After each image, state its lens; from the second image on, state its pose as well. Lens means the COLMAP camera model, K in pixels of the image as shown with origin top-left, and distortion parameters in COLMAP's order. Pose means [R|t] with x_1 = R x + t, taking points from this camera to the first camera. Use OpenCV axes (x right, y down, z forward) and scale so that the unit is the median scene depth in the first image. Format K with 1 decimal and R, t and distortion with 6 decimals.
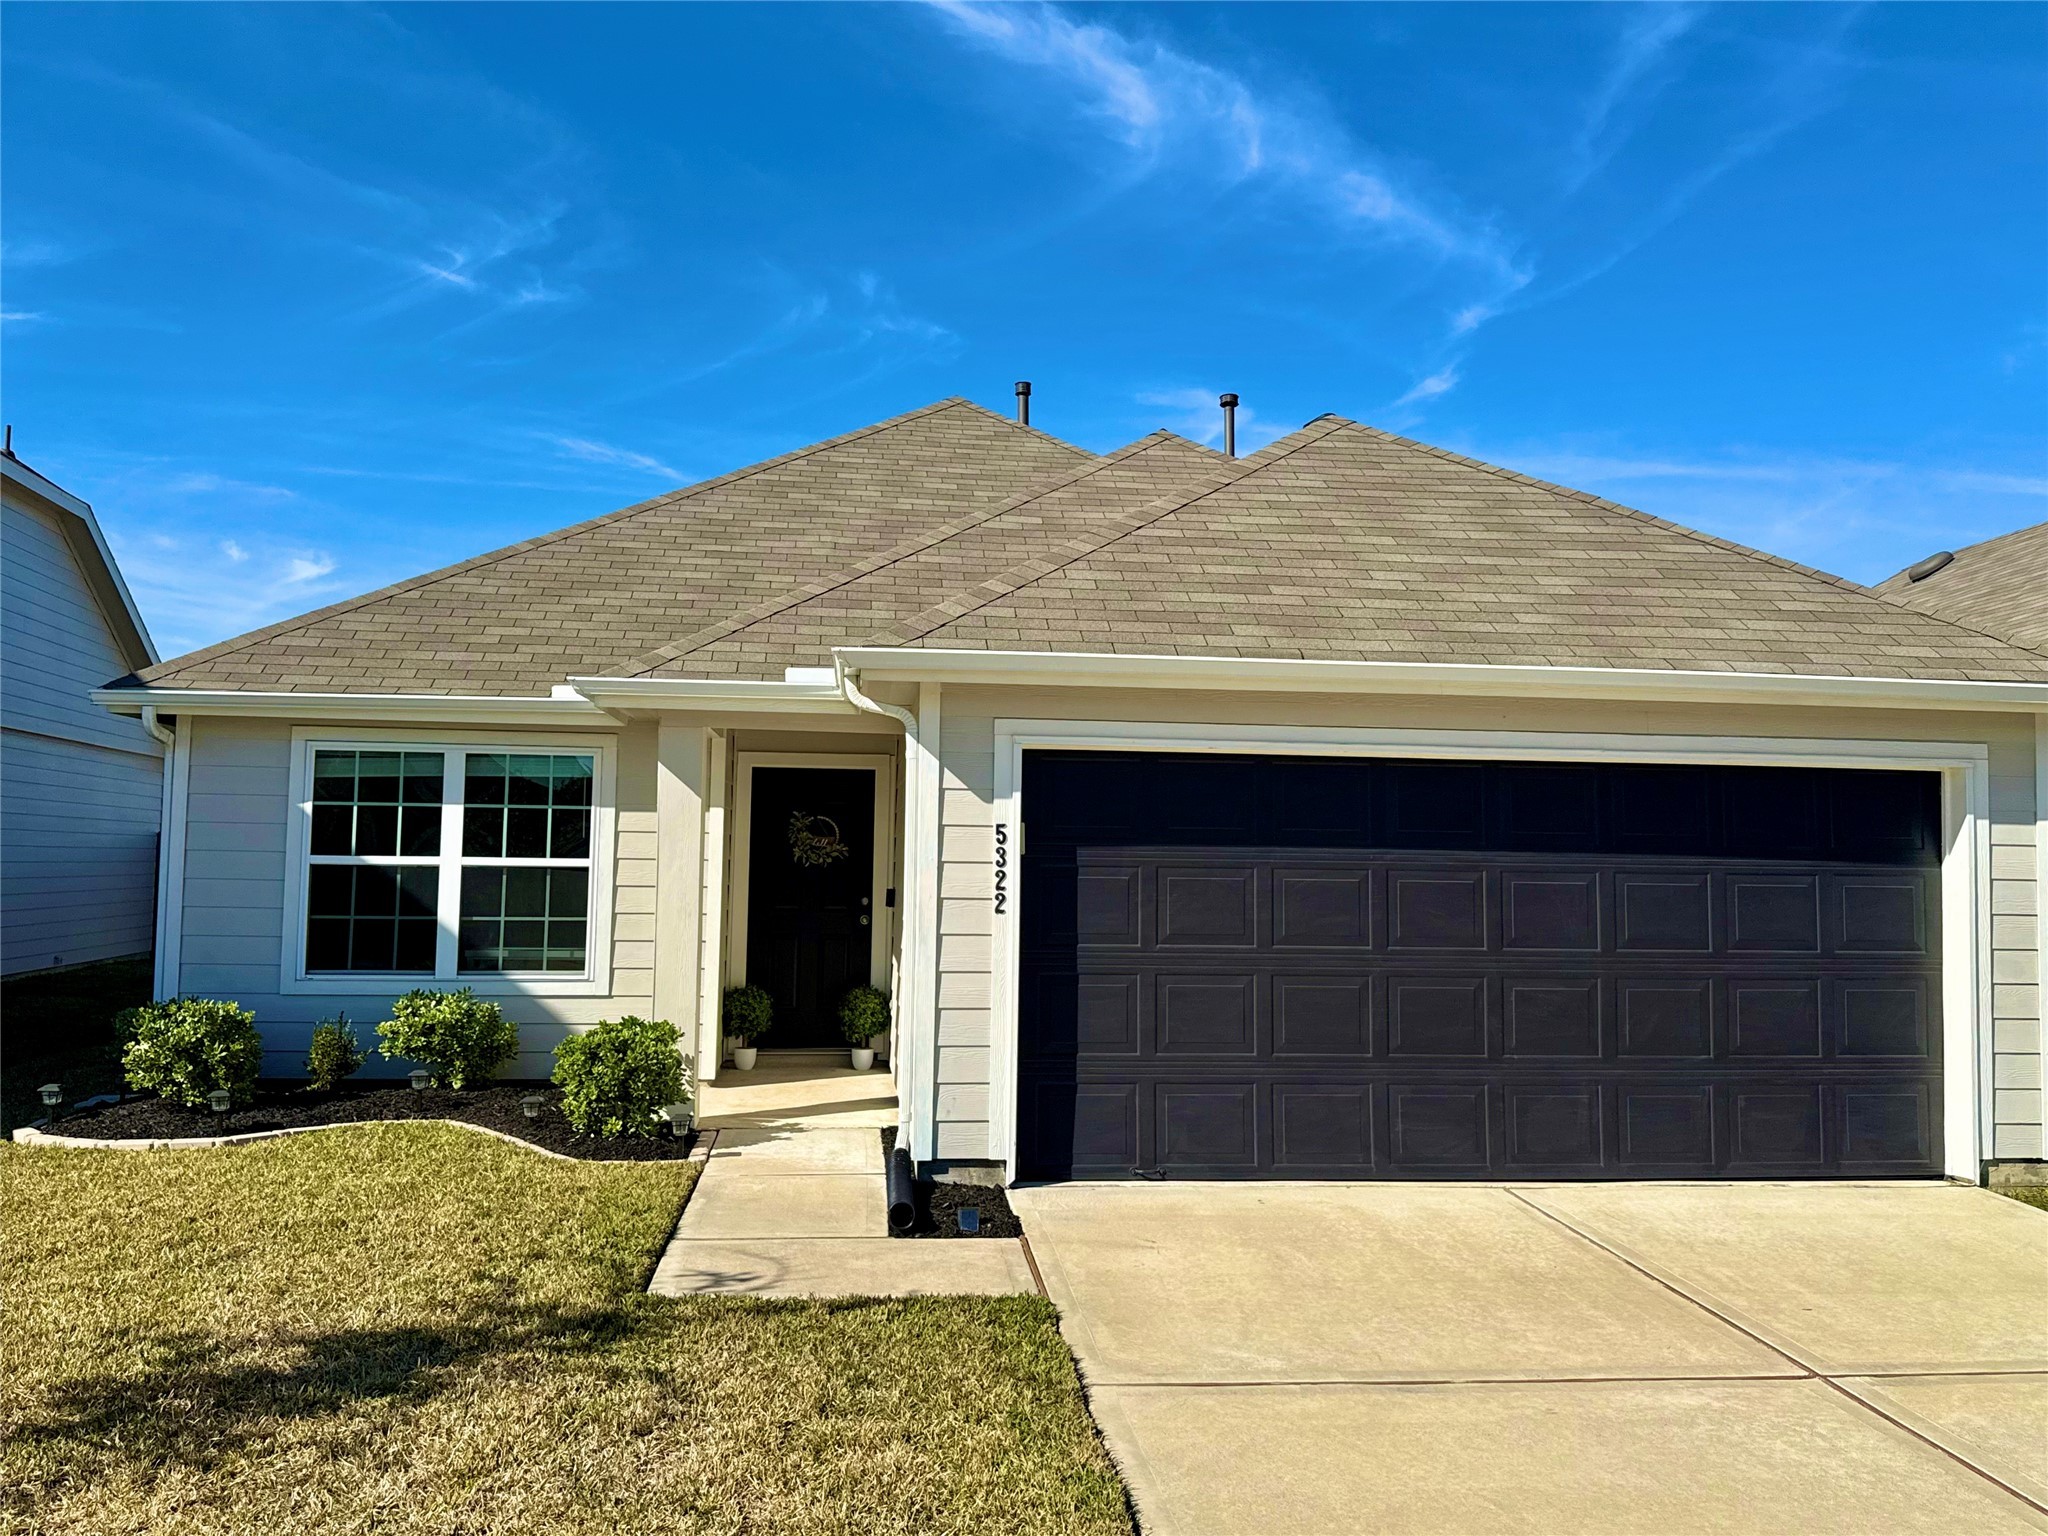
lens RADIAL K [[1680.7, 0, 1035.7], [0, 1680.7, 755.6], [0, 0, 1]] dist [0.065329, -0.104018]
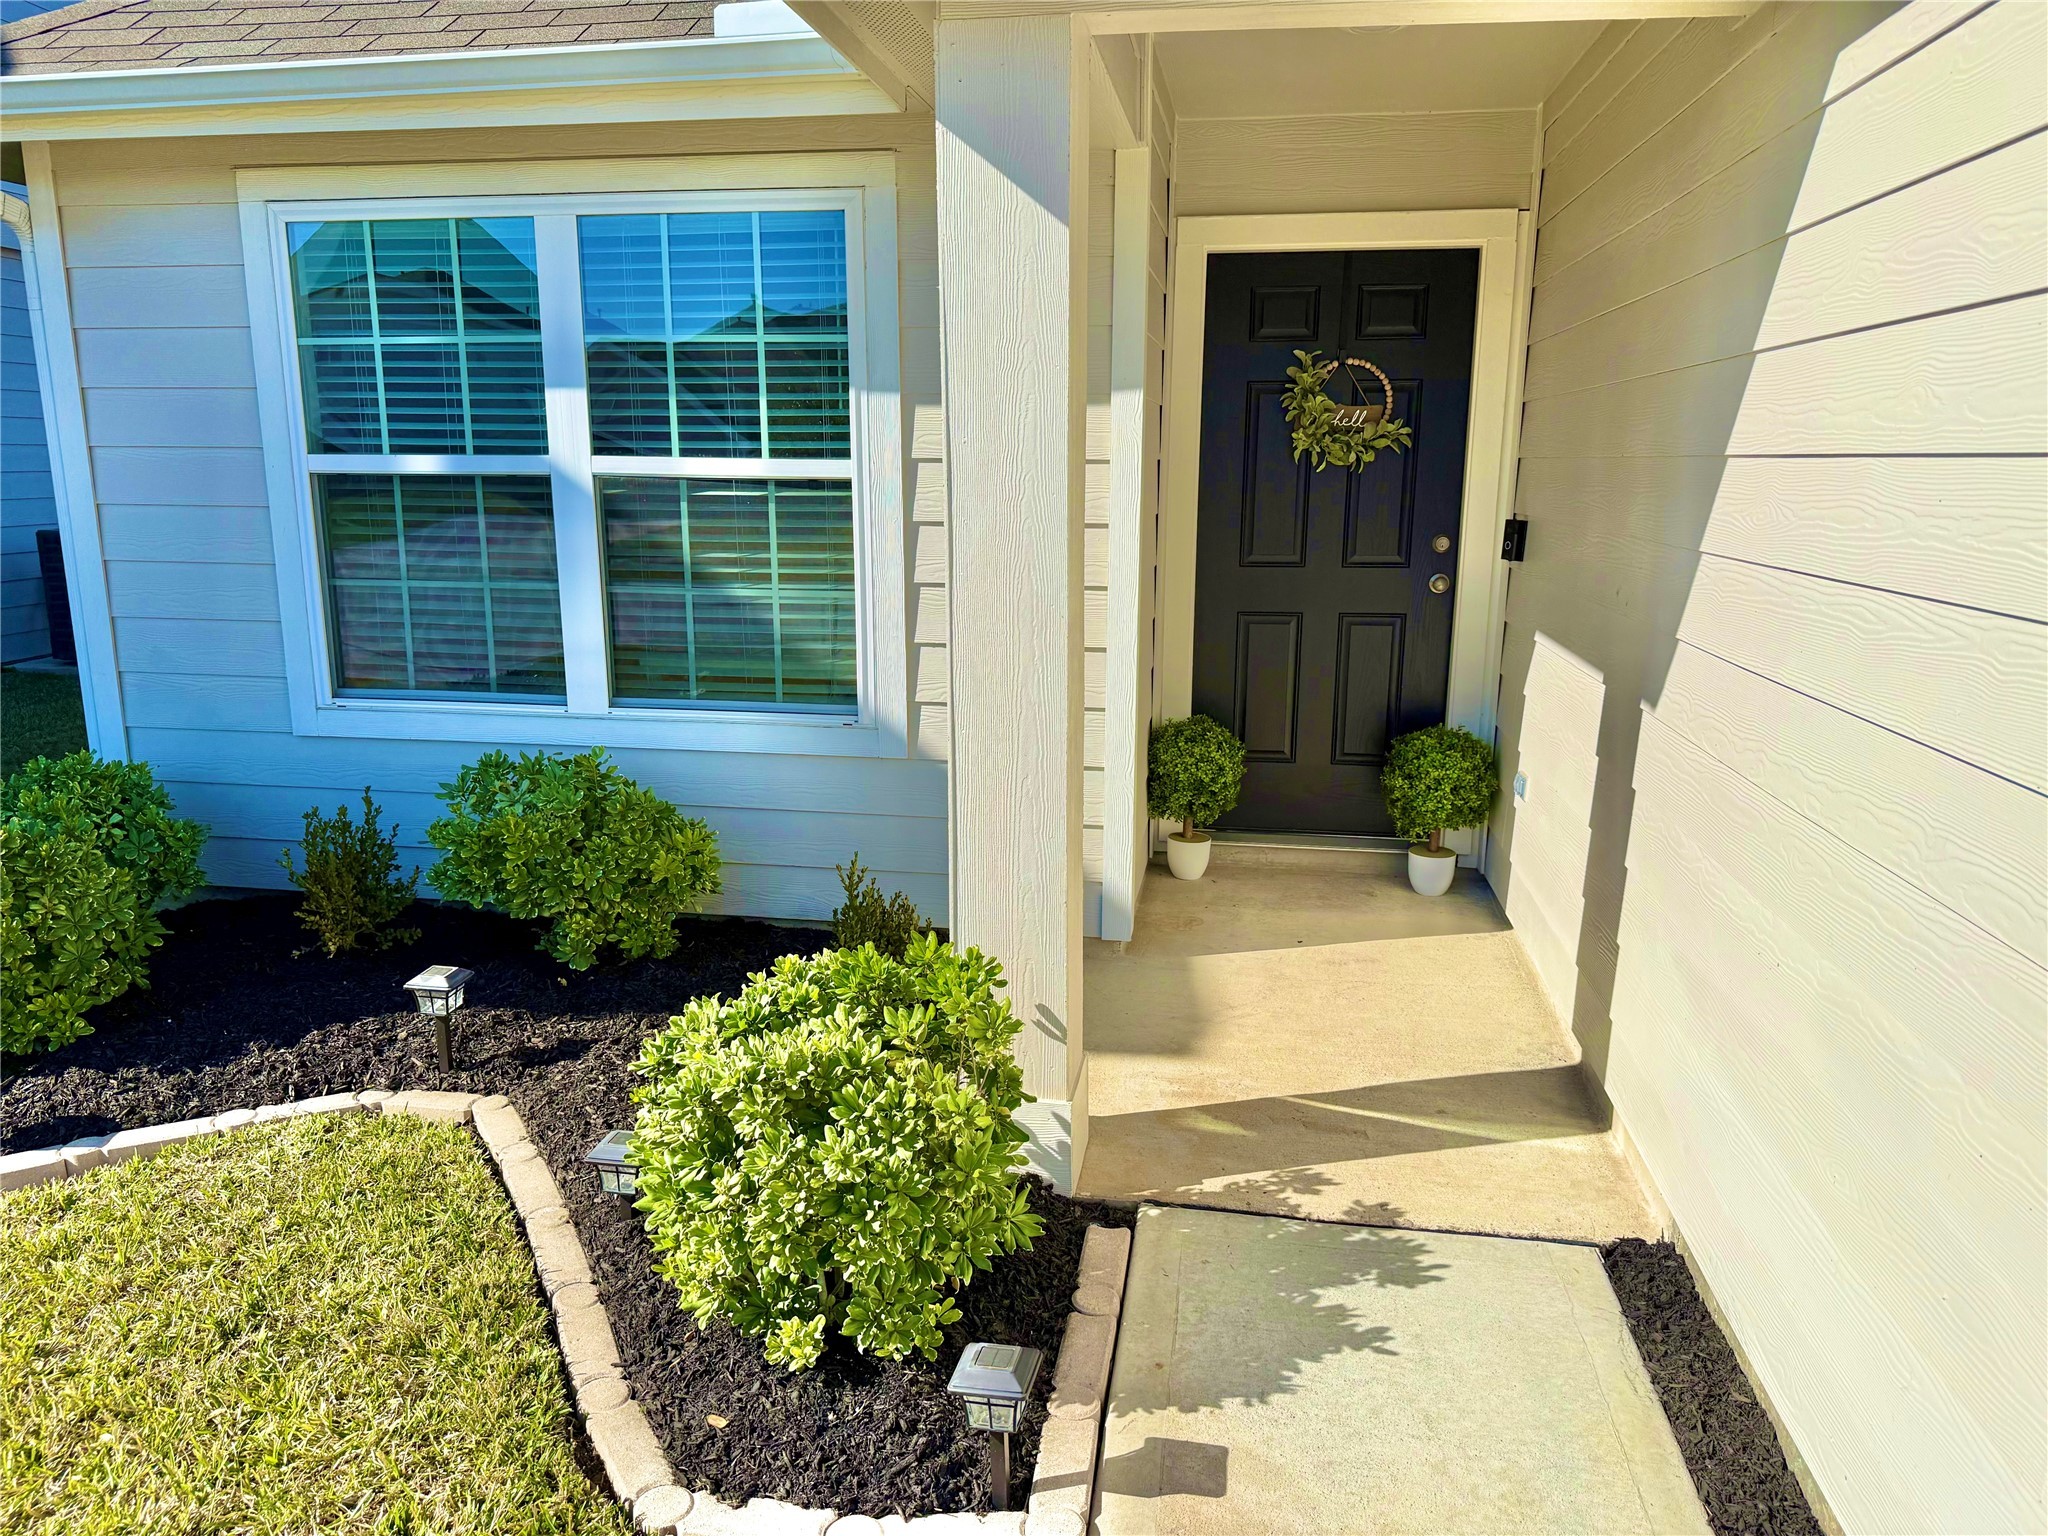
lens RADIAL K [[1443.2, 0, 1002.9], [0, 1443.2, 778.3], [0, 0, 1]] dist [0.048632, -0.070779]
pose [[0.960596, 0.049109, -0.273574, -0.138676], [0.028684, 0.961496, 0.273317, 0.045971], [0.276463, -0.270394, 0.922201, 0.752945]]
